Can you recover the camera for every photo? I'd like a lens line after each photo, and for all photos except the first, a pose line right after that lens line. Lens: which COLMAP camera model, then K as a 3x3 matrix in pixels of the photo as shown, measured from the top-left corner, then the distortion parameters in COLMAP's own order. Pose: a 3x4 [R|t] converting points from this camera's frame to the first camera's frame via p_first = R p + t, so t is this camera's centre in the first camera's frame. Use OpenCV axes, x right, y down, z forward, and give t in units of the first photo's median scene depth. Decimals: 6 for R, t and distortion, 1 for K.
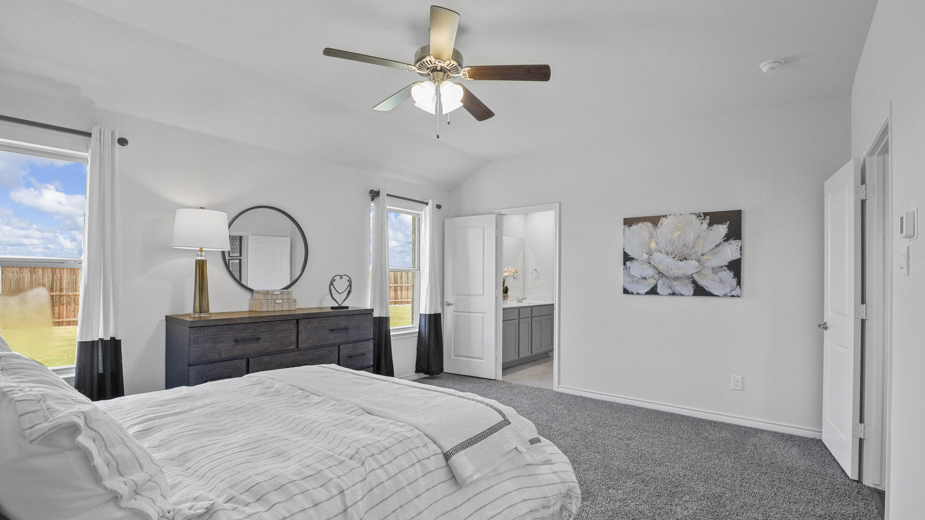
lens RADIAL K [[434.6, 0, 461.9], [0, 434.6, 278.2], [0, 0, 1]] dist [-0.001574, -0.000036]
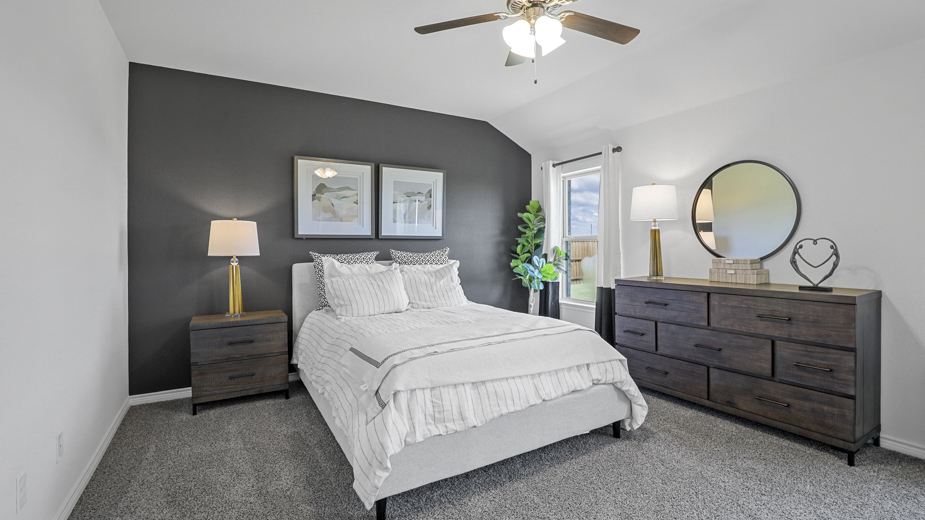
lens RADIAL K [[434.5, 0, 465.8], [0, 434.5, 250.1], [0, 0, 1]] dist [-0.003786, 0.000081]
pose [[-0.350714, -0.001349, -0.936482, 0.572293], [0.001201, 0.999997, -0.001890, 0.012077], [0.936482, -0.001787, -0.350712, 0.831768]]
